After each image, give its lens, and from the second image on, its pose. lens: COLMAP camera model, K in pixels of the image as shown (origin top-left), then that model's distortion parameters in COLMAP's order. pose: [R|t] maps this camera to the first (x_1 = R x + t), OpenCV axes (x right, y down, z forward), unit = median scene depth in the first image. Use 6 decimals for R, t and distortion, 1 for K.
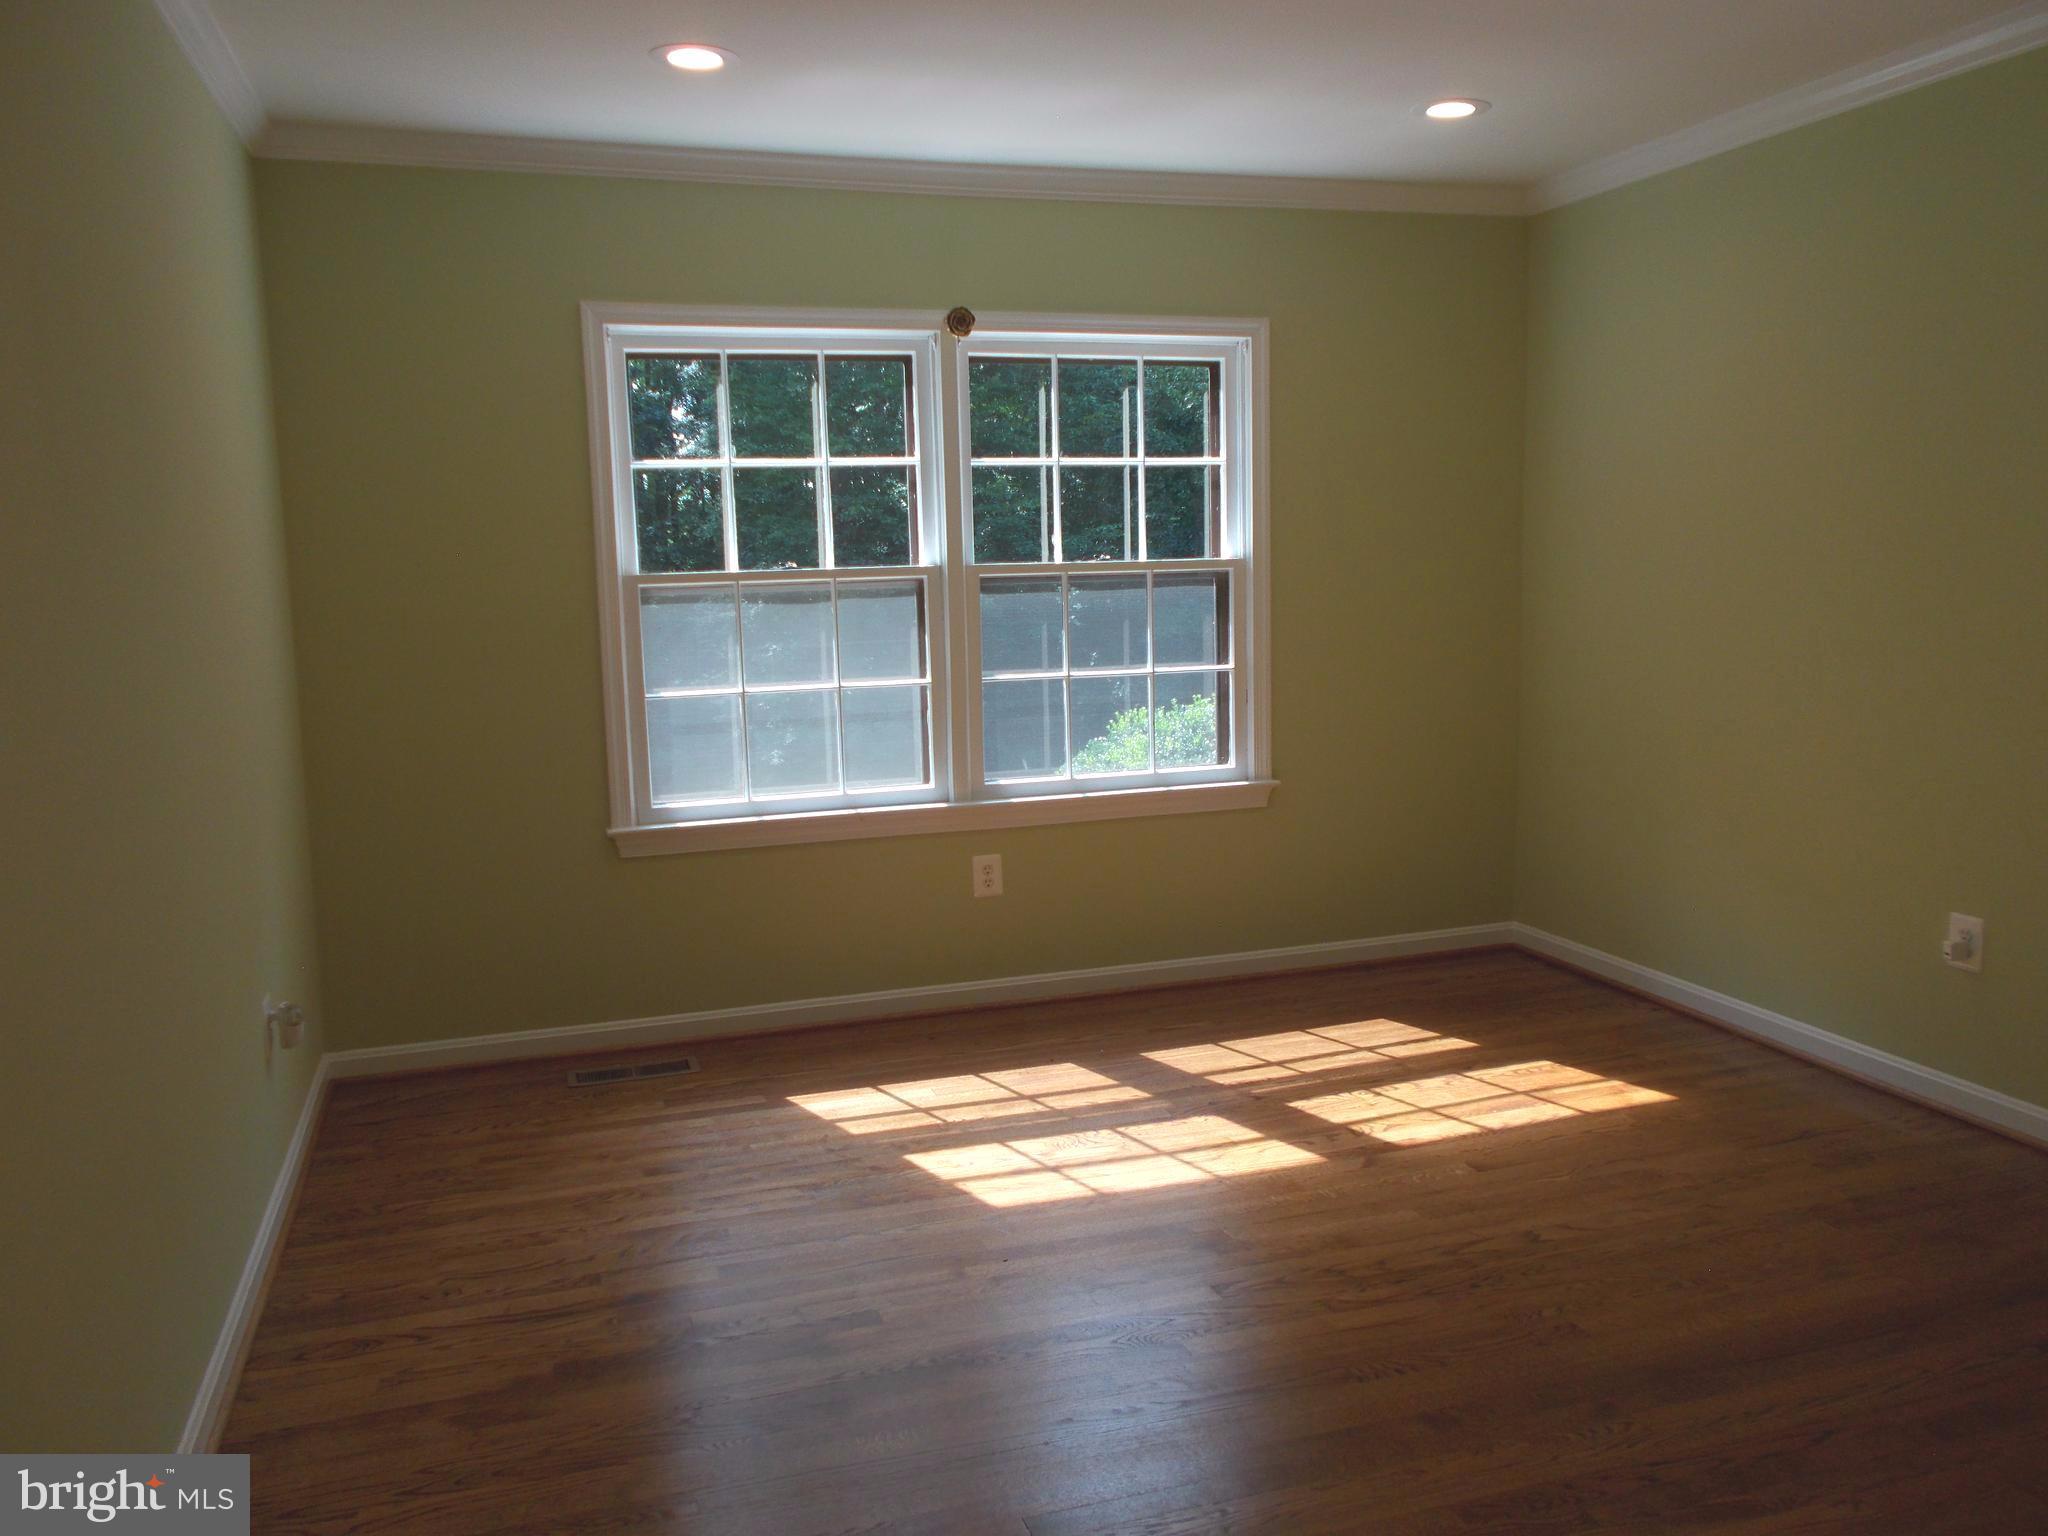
lens RADIAL K [[1609.8, 0, 1028.6], [0, 1609.8, 759.9], [0, 0, 1]] dist [0.015284, 0.001624]
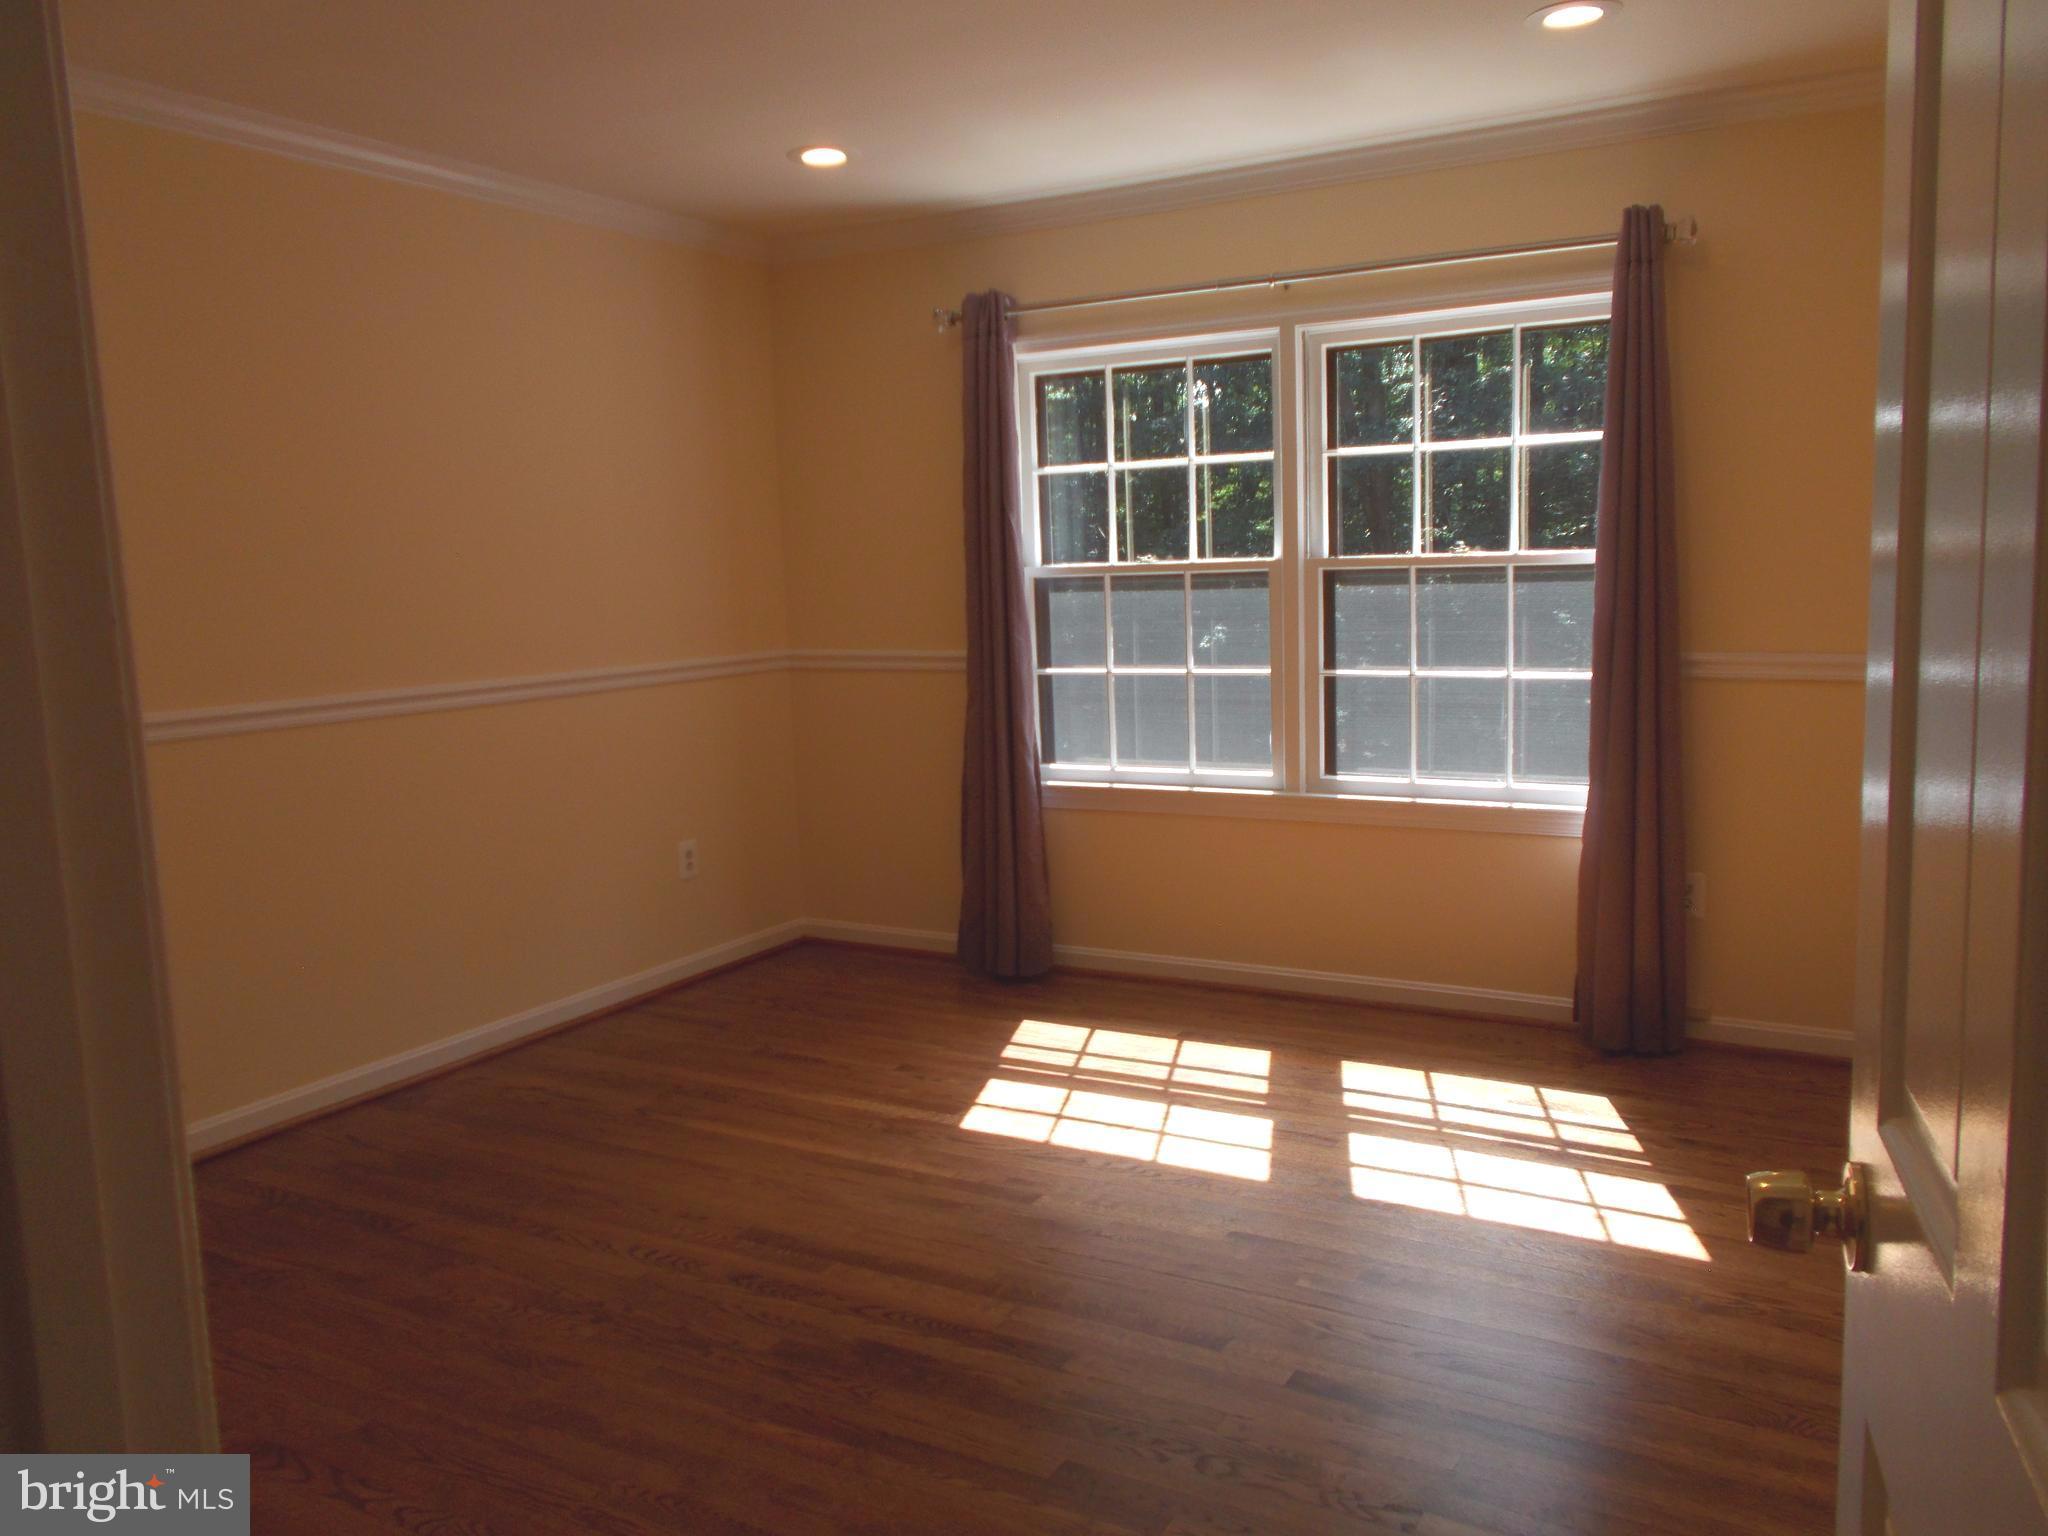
lens RADIAL K [[1593.1, 0, 1024.5], [0, 1593.1, 873.3], [0, 0, 1]] dist [-0.005925, -0.002030]
pose [[0.677173, 0.142576, -0.721878, 0.591303], [-0.075976, 0.989353, 0.124133, -0.035839], [0.731891, -0.029214, 0.680796, 0.185645]]
